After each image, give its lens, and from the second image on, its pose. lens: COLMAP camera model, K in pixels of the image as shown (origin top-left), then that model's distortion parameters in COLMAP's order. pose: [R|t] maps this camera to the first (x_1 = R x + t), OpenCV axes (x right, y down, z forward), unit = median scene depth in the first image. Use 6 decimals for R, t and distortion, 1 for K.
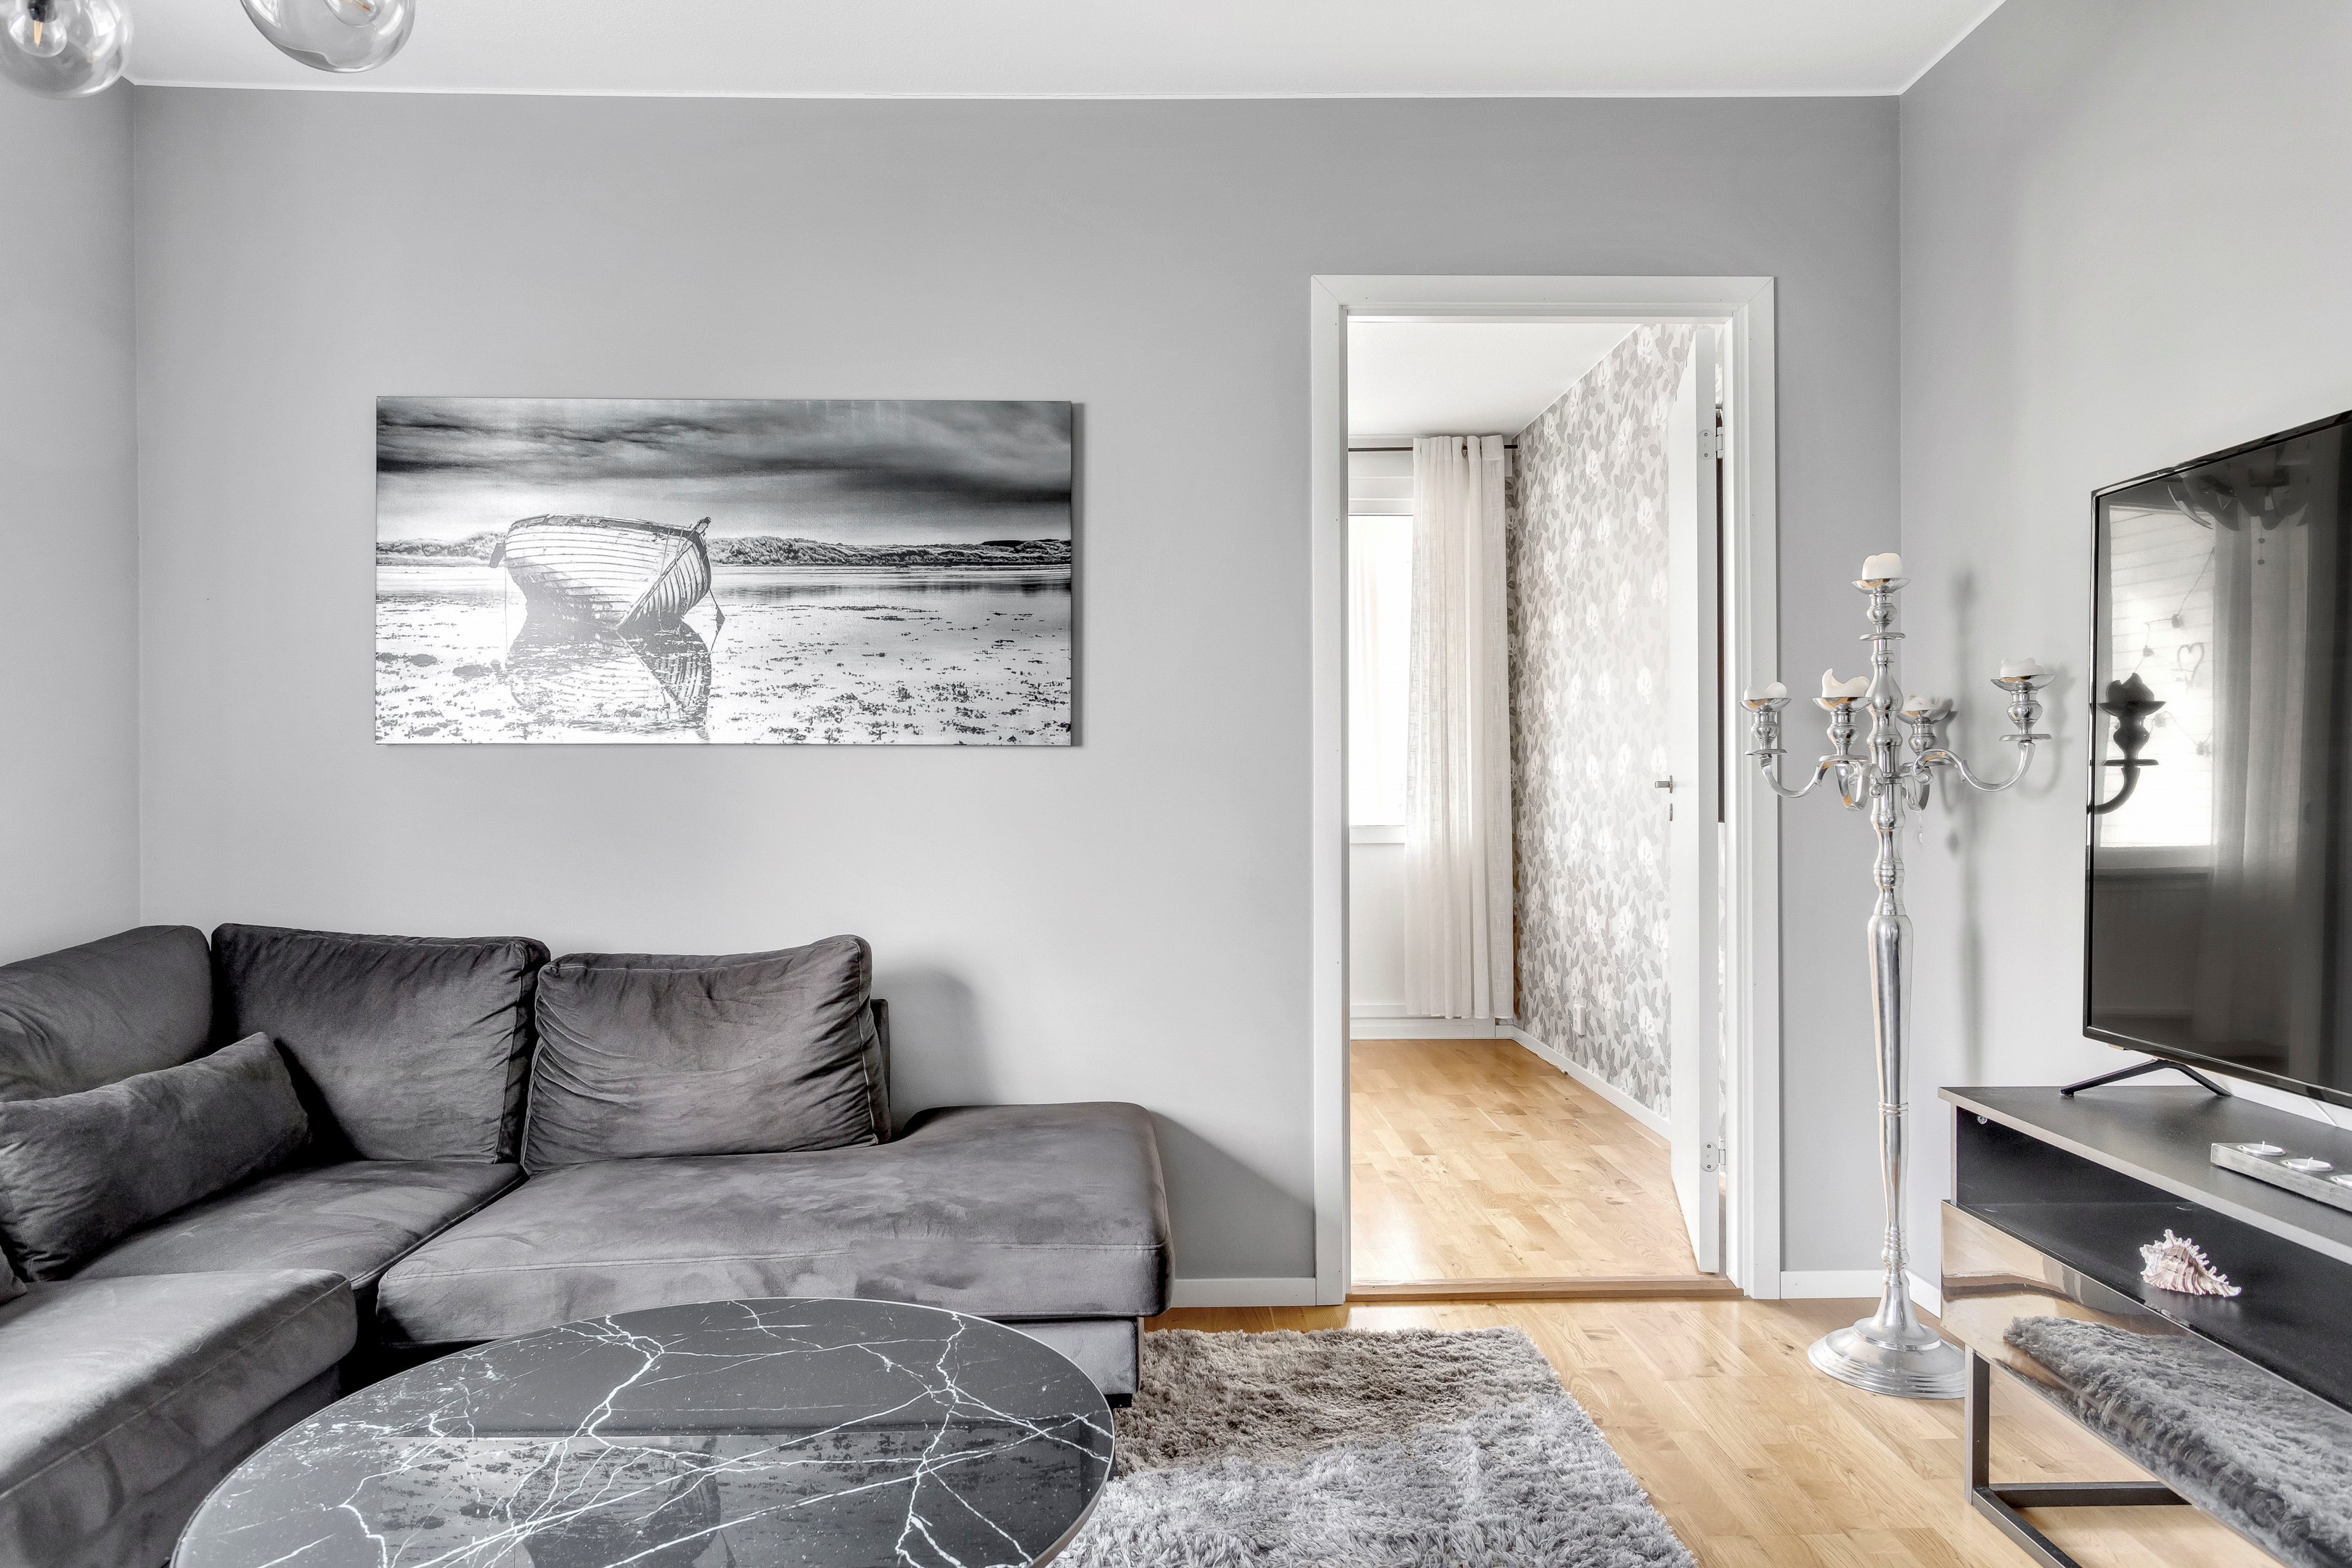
lens RADIAL K [[1491.8, 0, 1178.7], [0, 1491.8, 794.1], [0, 0, 1]] dist [-0.004055, -0.000413]
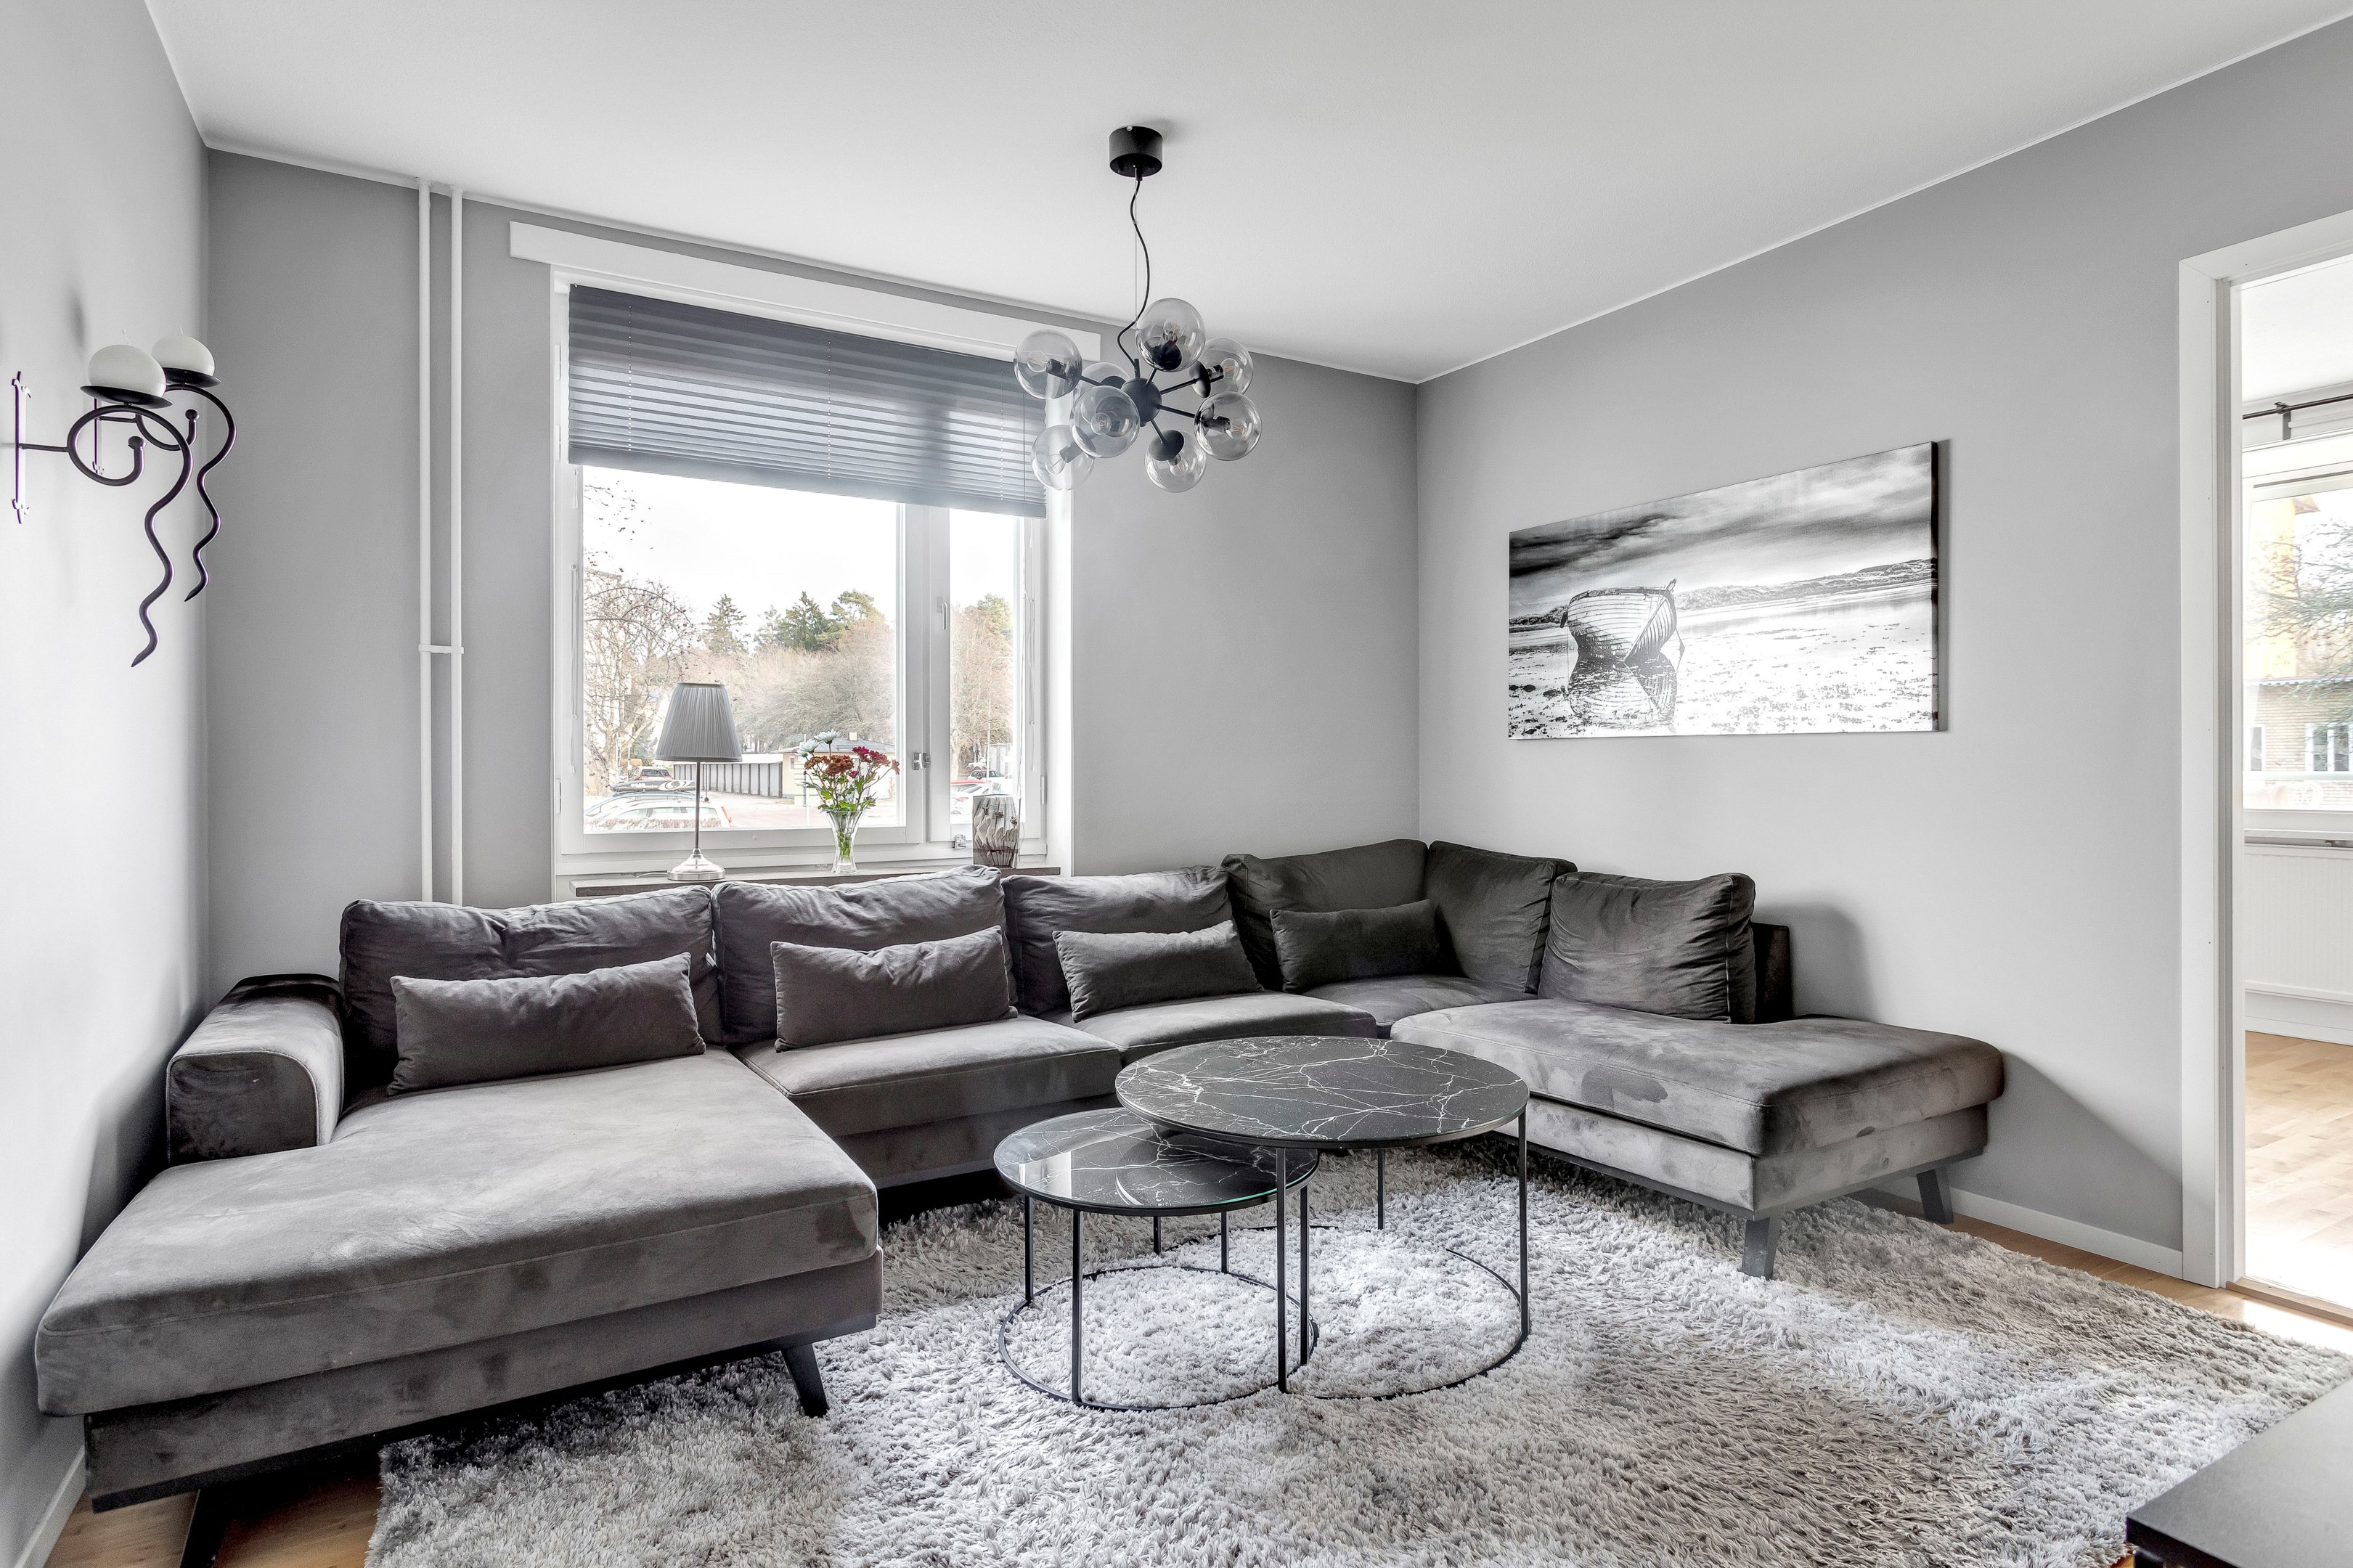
lens RADIAL K [[1306.0, 0, 1178.4], [0, 1306.0, 772.9], [0, 0, 1]] dist [-0.001071, -0.000921]
pose [[0.466220, 0.006871, -0.884642, 0.582881], [-0.005865, 0.999972, 0.004676, -0.000567], [0.884650, 0.003009, 0.466247, -0.016205]]
